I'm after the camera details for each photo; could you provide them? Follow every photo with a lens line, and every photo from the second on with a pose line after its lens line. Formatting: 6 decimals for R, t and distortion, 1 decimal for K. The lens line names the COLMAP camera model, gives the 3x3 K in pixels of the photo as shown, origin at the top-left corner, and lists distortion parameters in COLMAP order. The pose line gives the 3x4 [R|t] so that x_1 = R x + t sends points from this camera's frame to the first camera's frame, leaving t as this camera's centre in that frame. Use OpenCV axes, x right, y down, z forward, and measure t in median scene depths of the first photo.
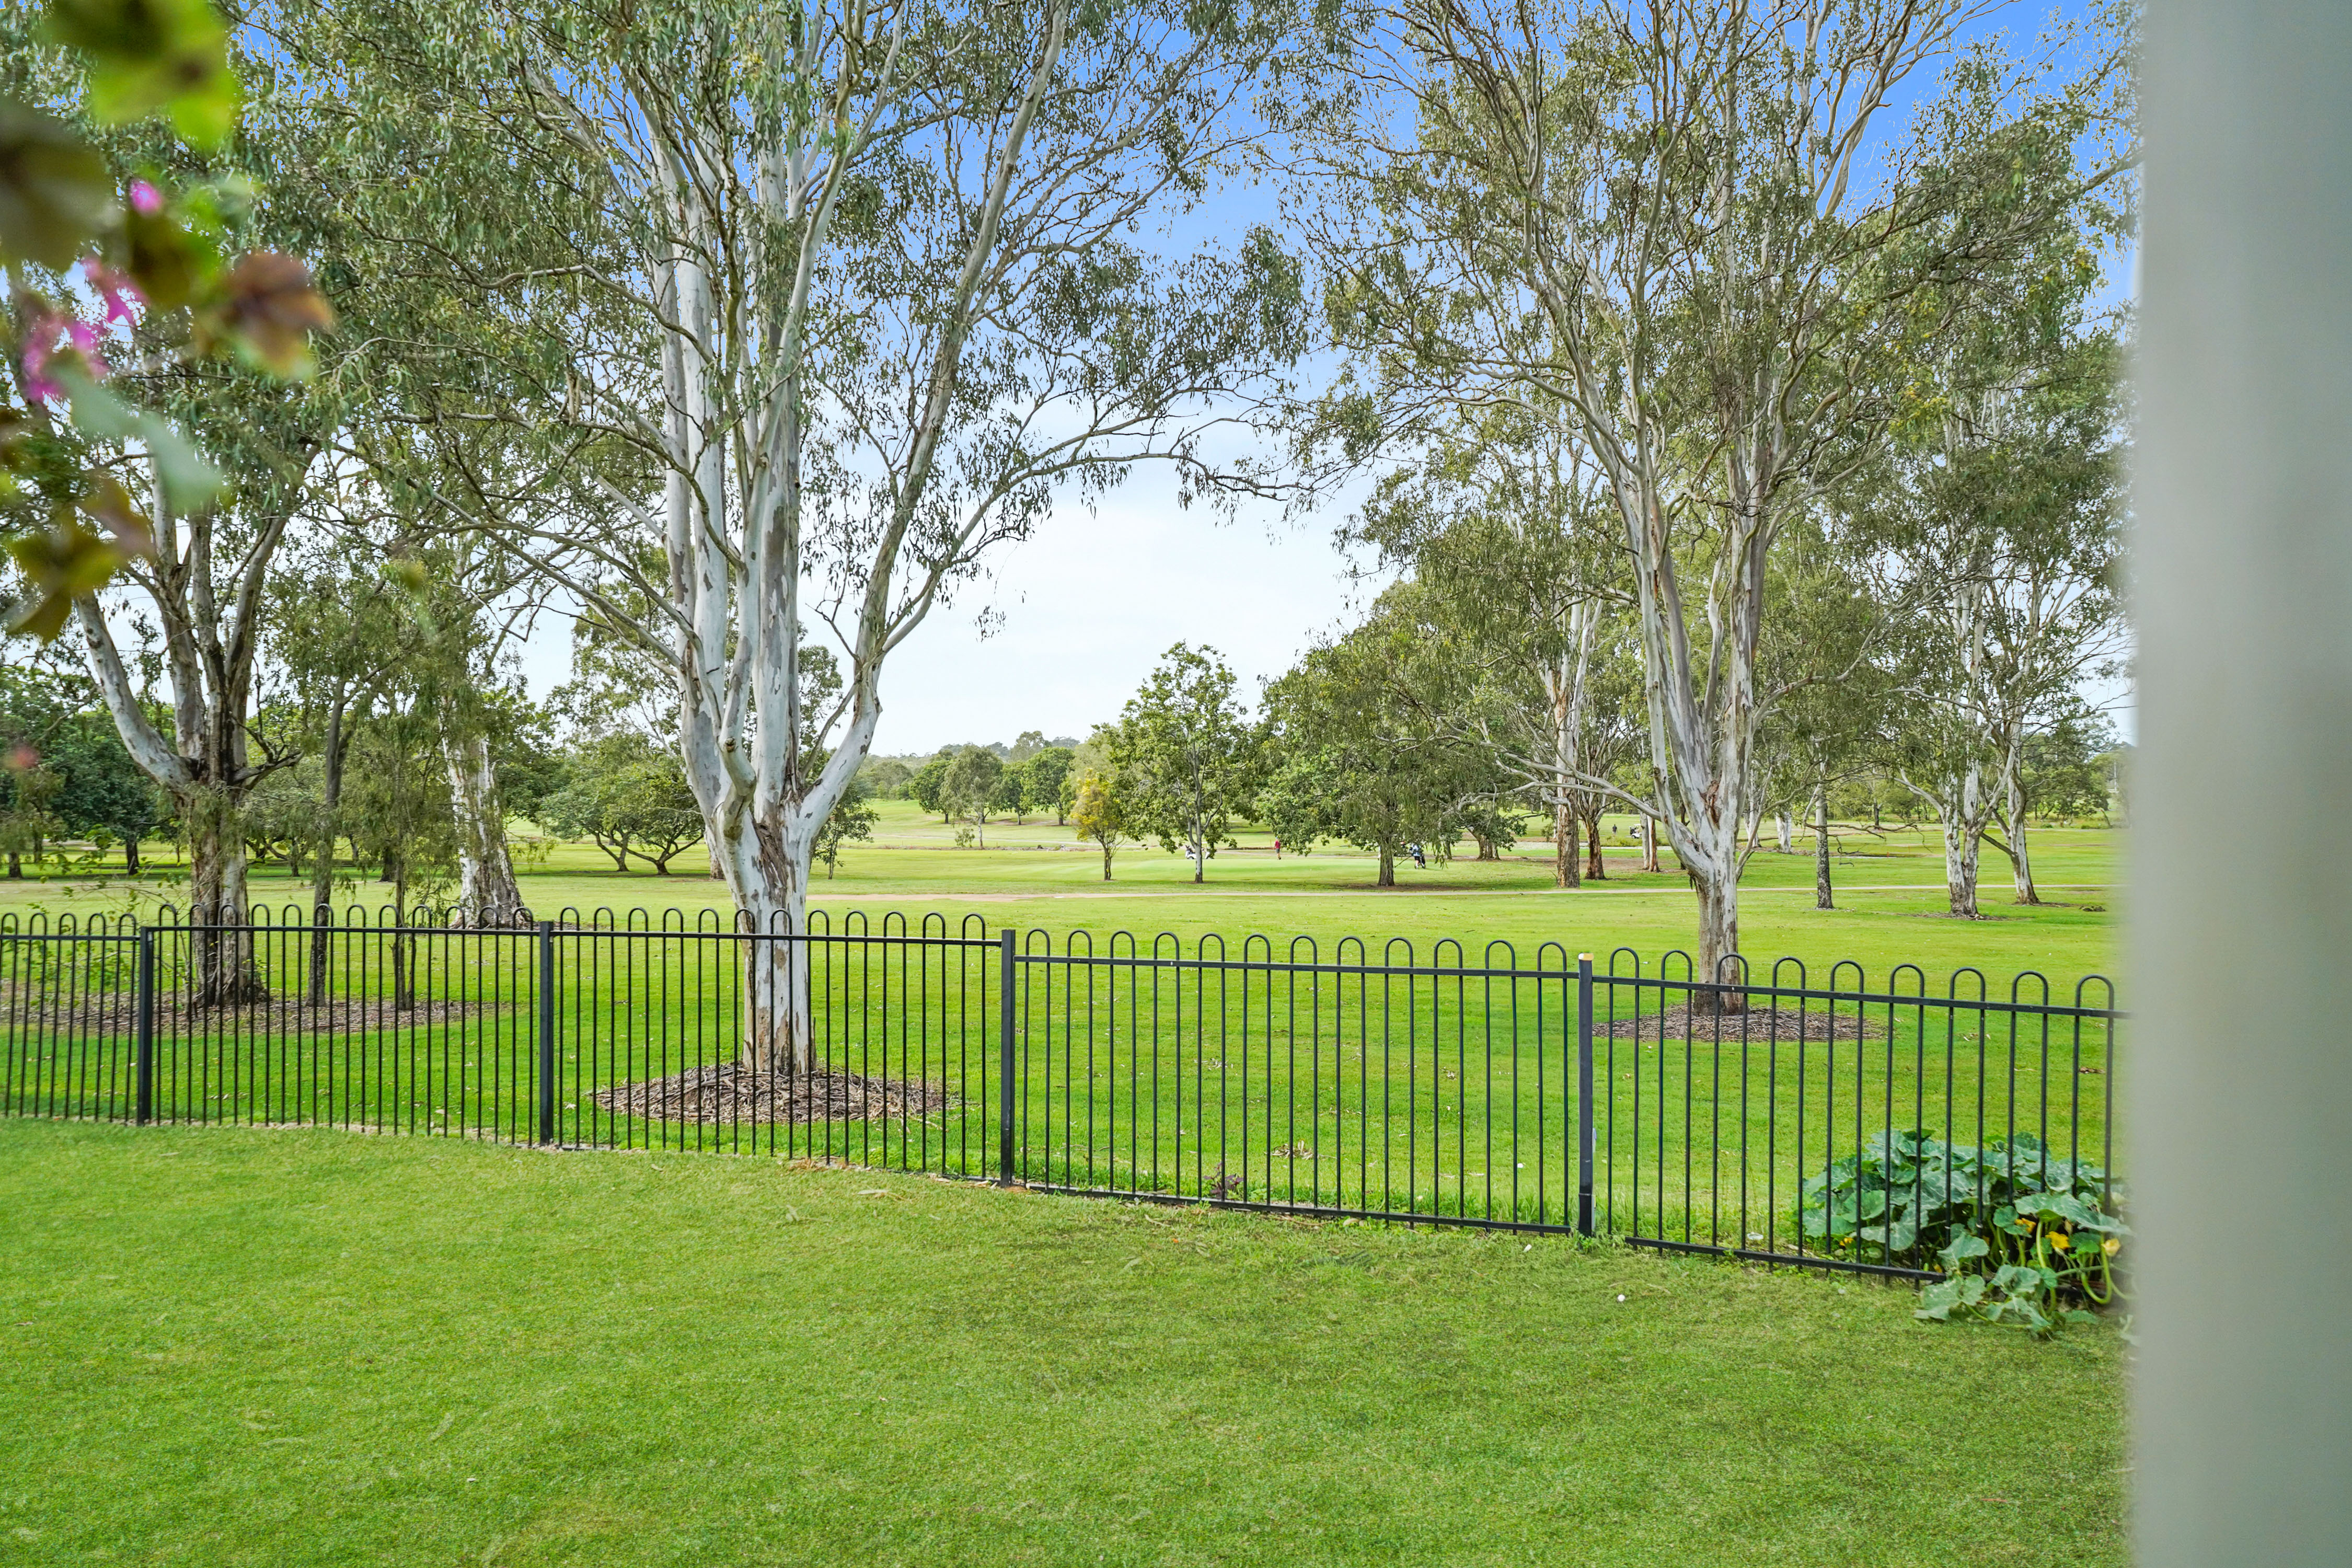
lens RADIAL K [[1458.7, 0, 1132.0], [0, 1458.7, 791.4], [0, 0, 1]] dist [0.000559, 0.000144]
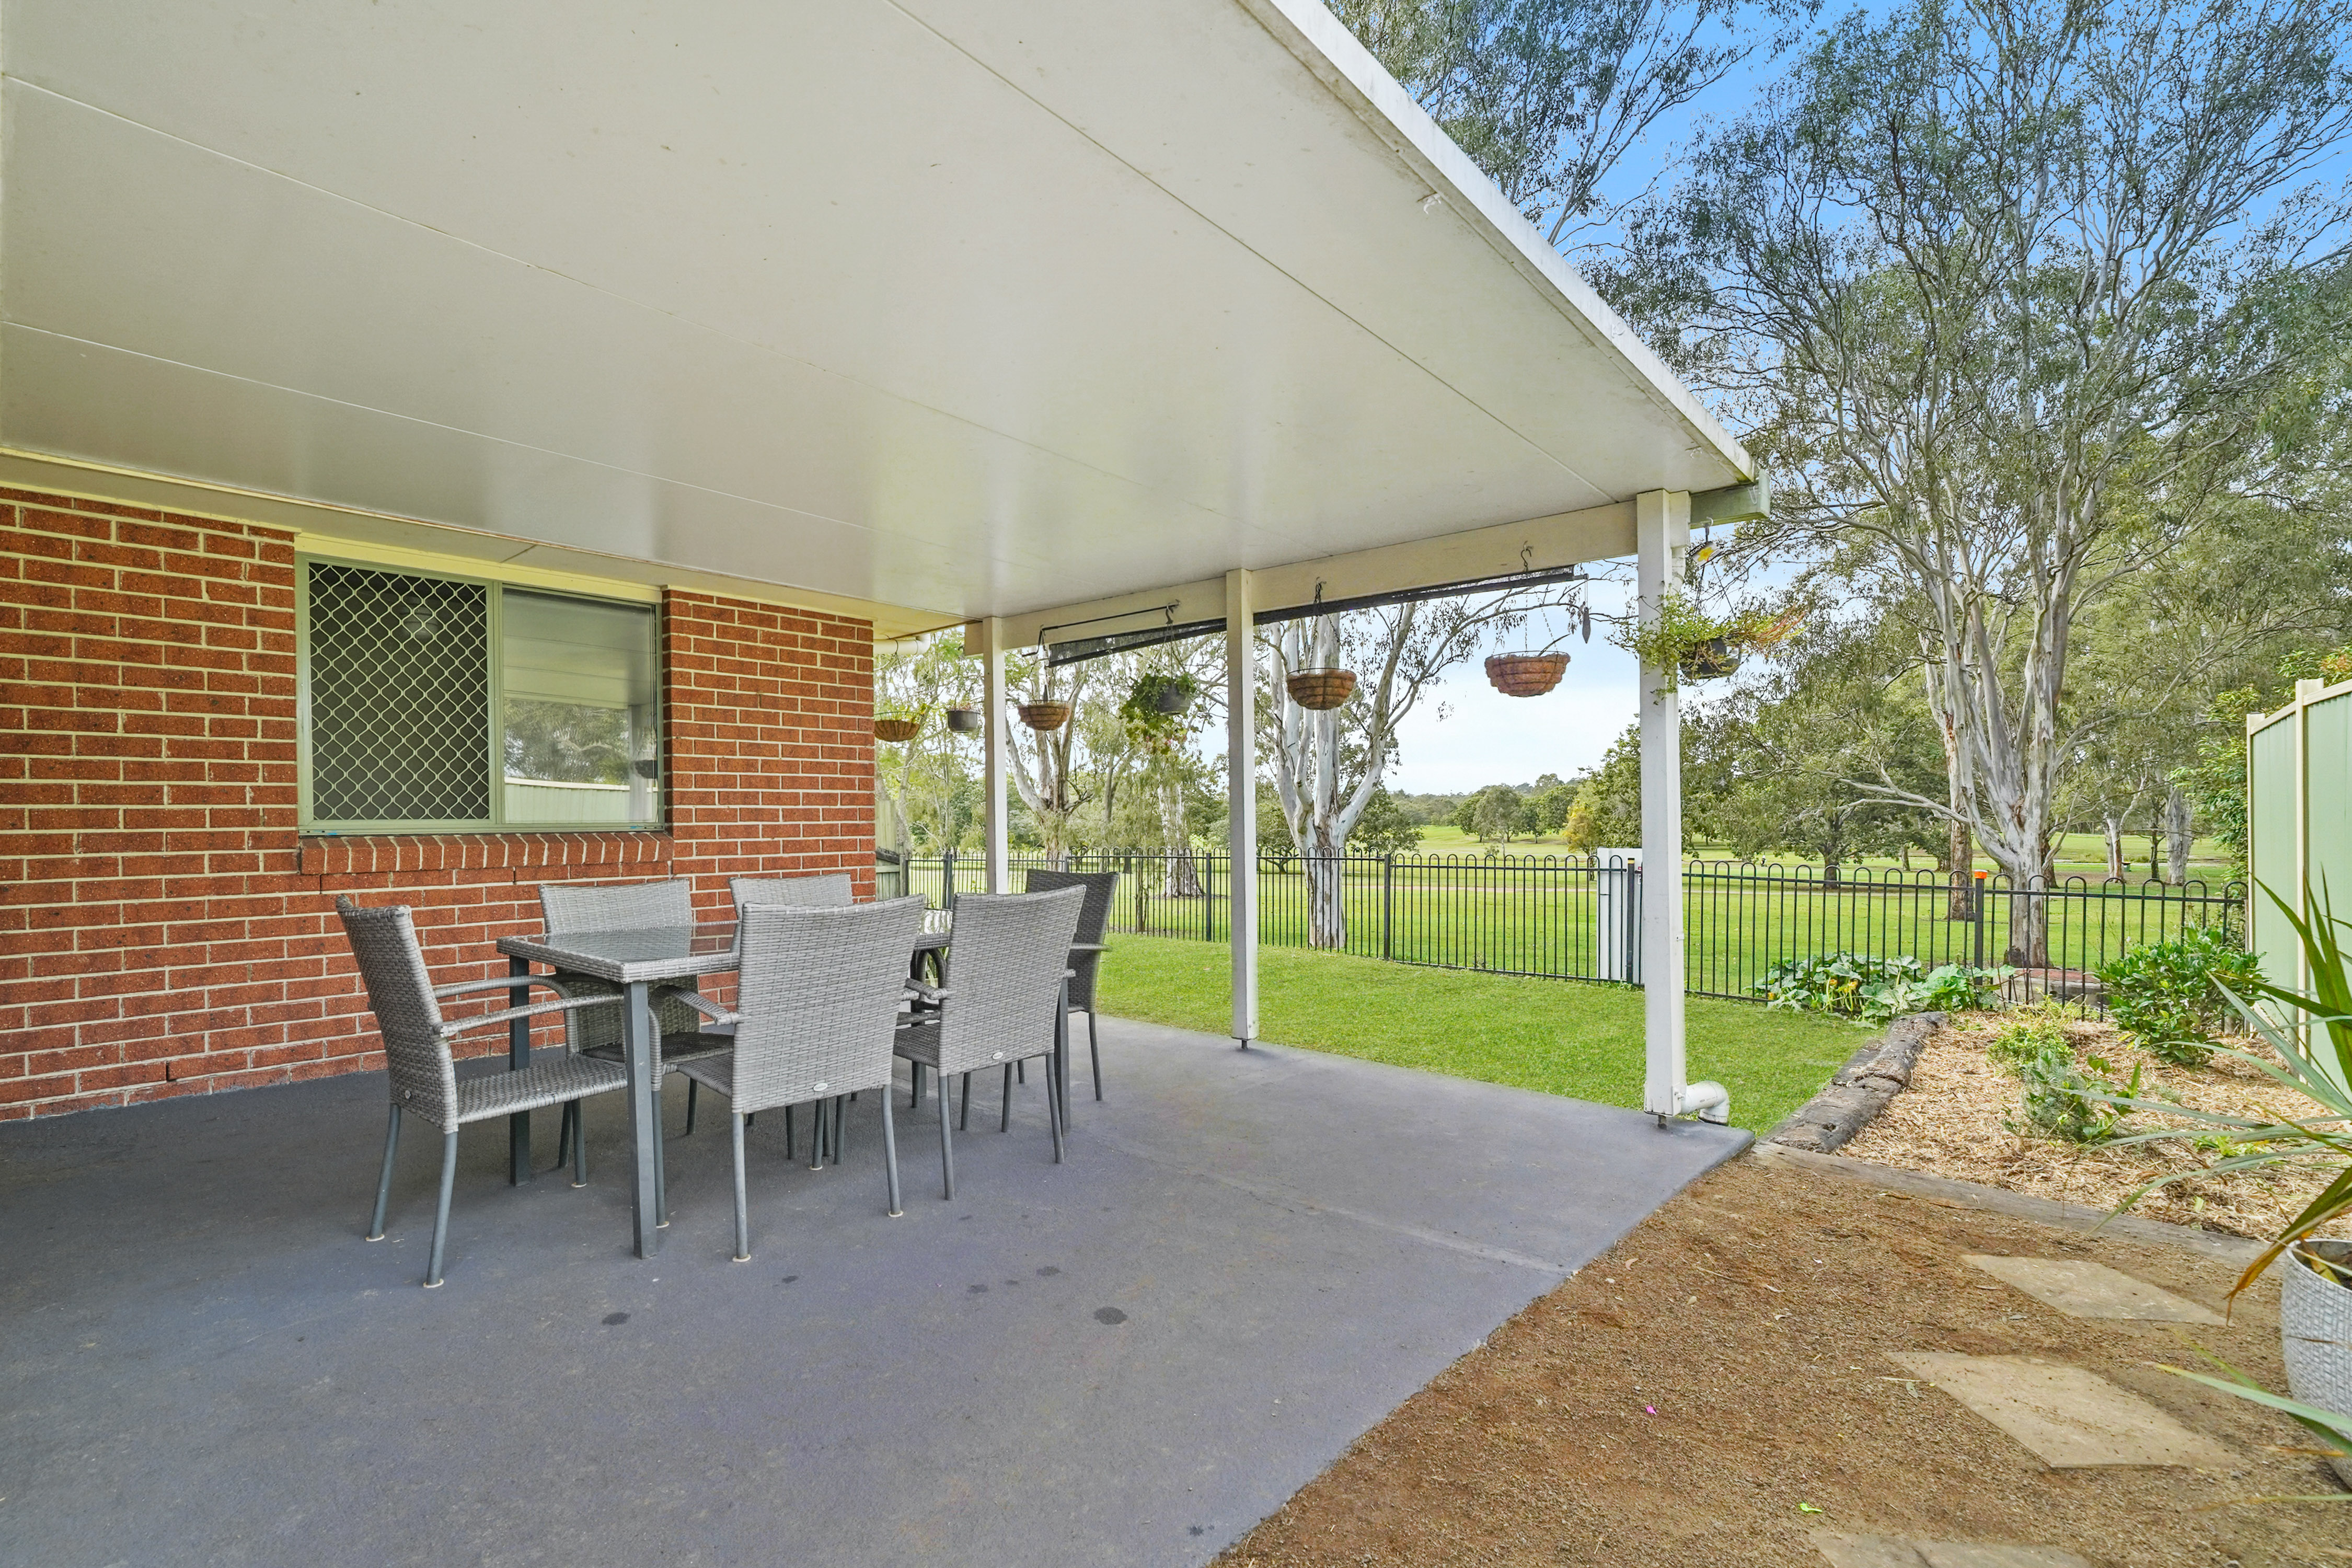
lens RADIAL K [[1062.3, 0, 1176.0], [0, 1062.3, 784.0], [0, 0, 1]] dist [0.000368, 0.000003]
pose [[0.913463, -0.023625, -0.406234, 0.102369], [0.008822, 0.999228, -0.038273, 0.014511], [0.406825, 0.031377, 0.912967, -0.242039]]
